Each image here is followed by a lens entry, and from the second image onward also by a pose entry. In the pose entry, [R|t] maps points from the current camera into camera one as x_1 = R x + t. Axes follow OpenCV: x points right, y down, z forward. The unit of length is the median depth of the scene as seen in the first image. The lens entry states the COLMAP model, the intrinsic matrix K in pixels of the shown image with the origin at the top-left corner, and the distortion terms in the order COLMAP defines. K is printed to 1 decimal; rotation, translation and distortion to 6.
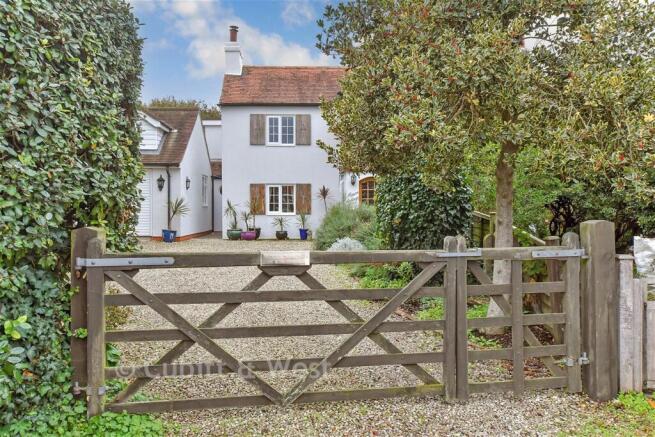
lens RADIAL K [[555.9, 0, 327.3], [0, 555.9, 218.0], [0, 0, 1]] dist [0.007690, 0.012895]
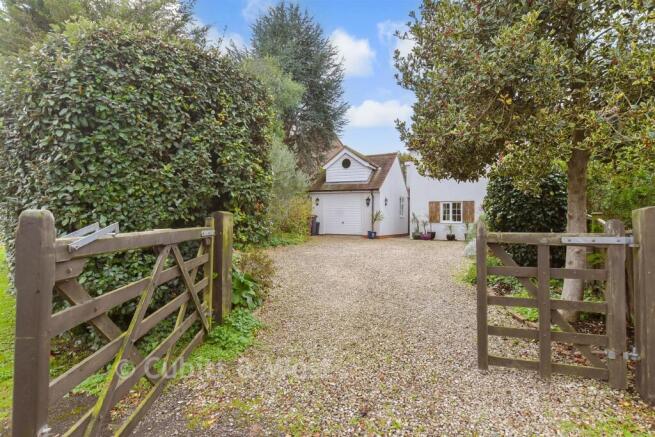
lens RADIAL K [[354.1, 0, 327.8], [0, 354.1, 218.4], [0, 0, 1]] dist [-0.002258, 0.000893]
pose [[0.866374, 0.003950, -0.499379, 0.189106], [-0.021655, 0.999325, -0.029666, 0.032058], [0.498925, 0.036516, 0.865875, 0.133638]]
